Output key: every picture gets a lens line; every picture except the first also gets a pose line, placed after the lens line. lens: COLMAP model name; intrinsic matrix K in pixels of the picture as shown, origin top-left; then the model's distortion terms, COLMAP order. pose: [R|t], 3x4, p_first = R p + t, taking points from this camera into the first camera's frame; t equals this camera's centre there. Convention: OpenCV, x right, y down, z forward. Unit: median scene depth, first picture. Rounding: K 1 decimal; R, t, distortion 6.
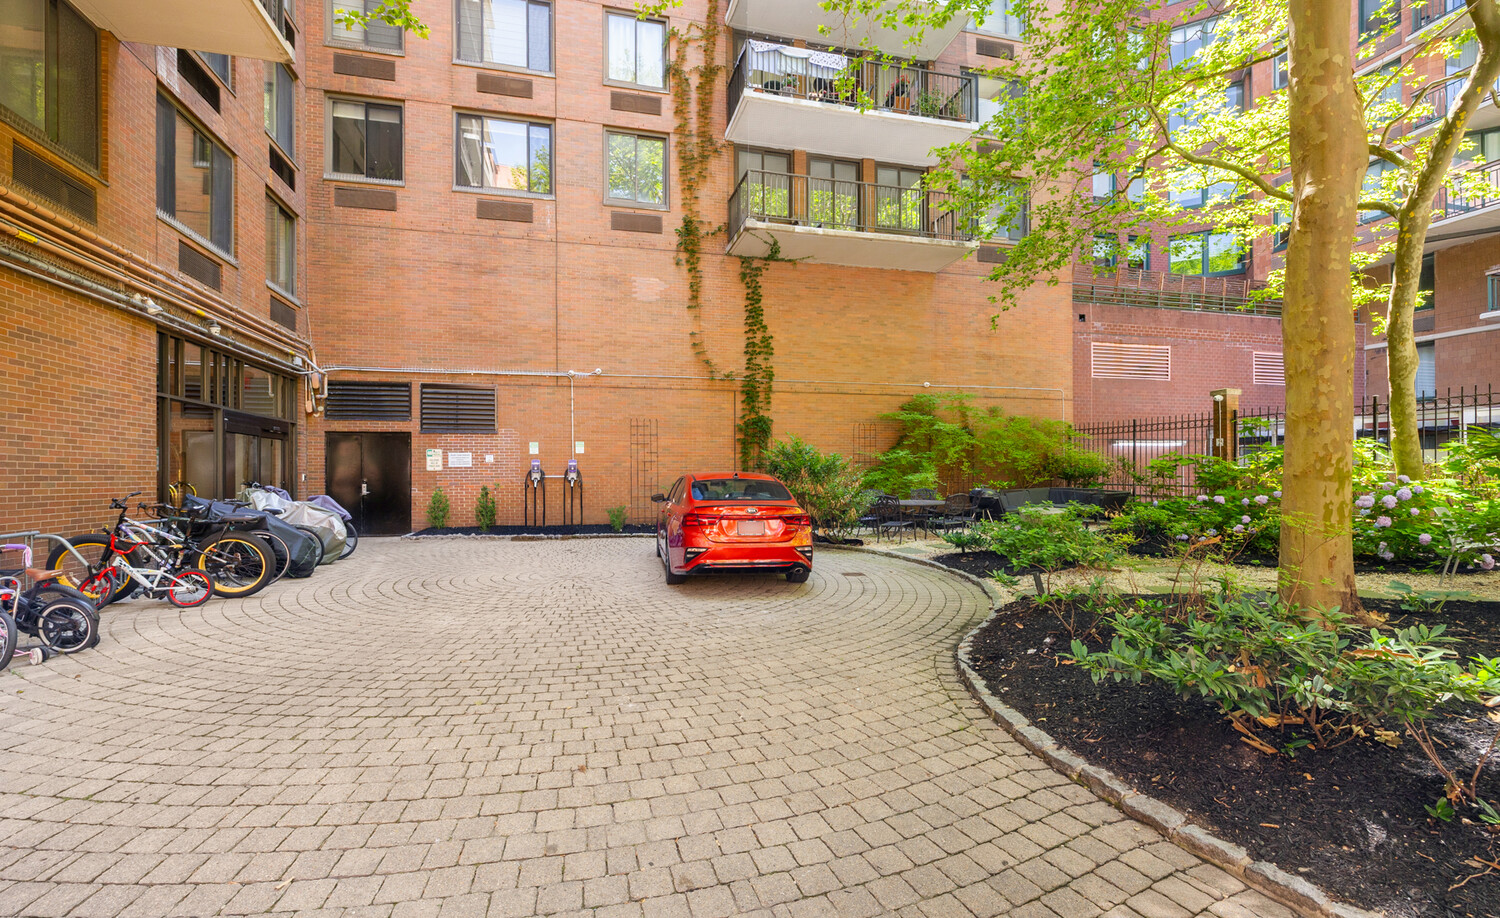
lens RADIAL K [[660.8, 0, 746.1], [0, 660.8, 470.0], [0, 0, 1]] dist [0.000499, 0.000207]
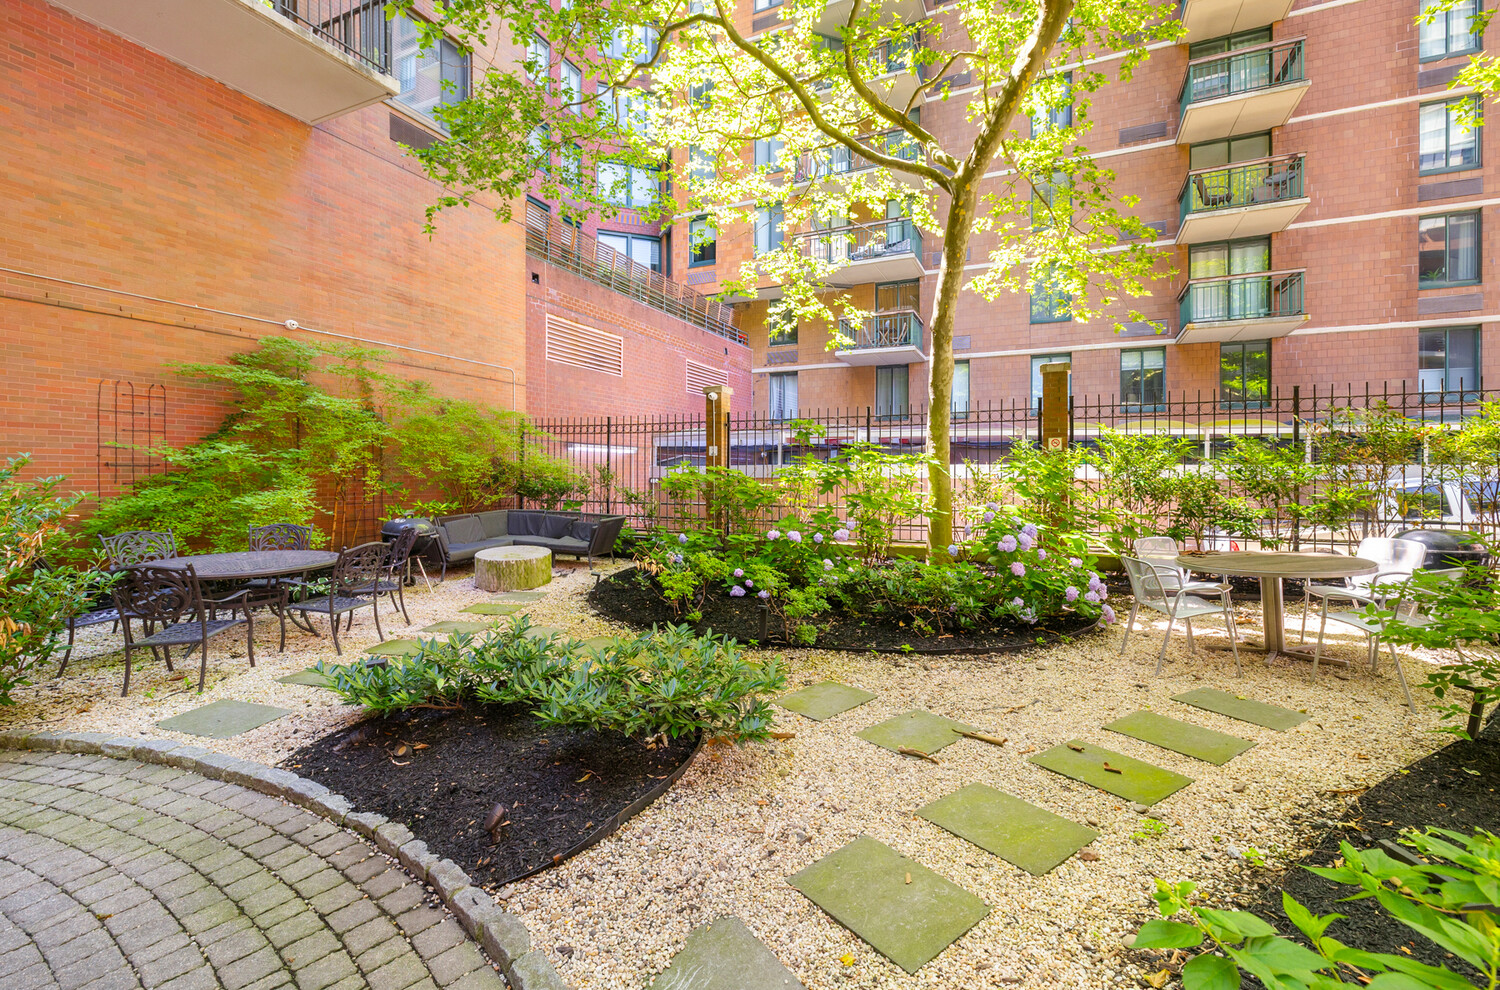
lens RADIAL K [[660.6, 0, 748.9], [0, 660.6, 486.0], [0, 0, 1]] dist [-0.001568, 0.000154]
pose [[0.648987, -0.003818, 0.760790, 0.110838], [-0.013169, 0.999781, 0.016252, -0.010984], [-0.760686, -0.020567, 0.648794, 0.382487]]
